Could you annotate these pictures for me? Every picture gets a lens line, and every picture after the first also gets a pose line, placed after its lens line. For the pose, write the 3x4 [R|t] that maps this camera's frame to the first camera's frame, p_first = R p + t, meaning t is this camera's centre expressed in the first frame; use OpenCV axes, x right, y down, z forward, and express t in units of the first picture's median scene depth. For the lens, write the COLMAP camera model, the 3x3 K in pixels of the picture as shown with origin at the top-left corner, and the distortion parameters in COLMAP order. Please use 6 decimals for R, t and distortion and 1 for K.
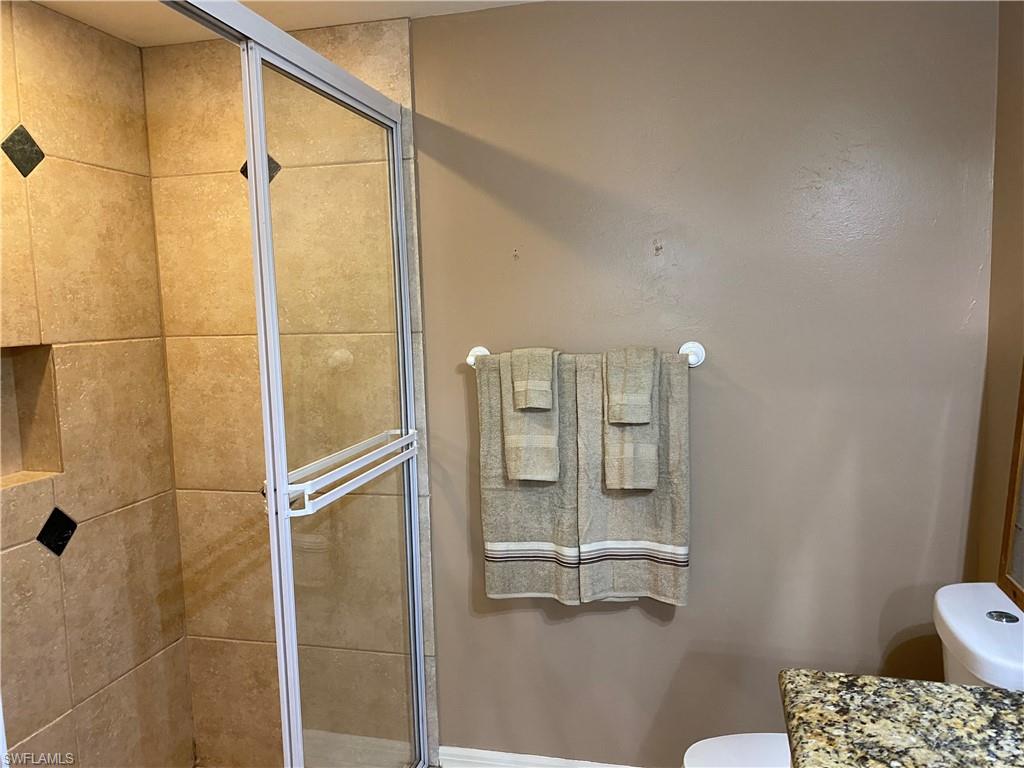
lens RADIAL K [[765.7, 0, 512.0], [0, 765.7, 384.0], [0, 0, 1]] dist [0.061717, -0.100442]
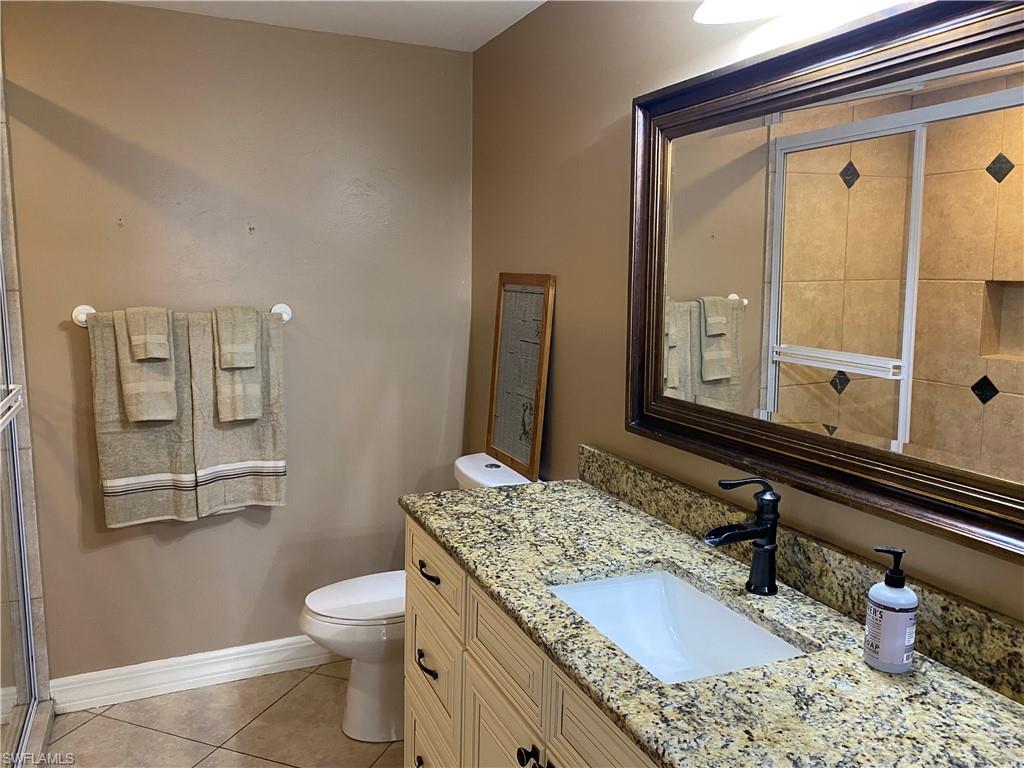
lens RADIAL K [[765.7, 0, 512.0], [0, 765.7, 384.0], [0, 0, 1]] dist [0.061717, -0.100442]
pose [[0.786304, -0.052614, 0.615595, -0.265422], [0.023051, 0.998172, 0.055869, 0.016893], [-0.617409, -0.029740, 0.786080, -0.261206]]
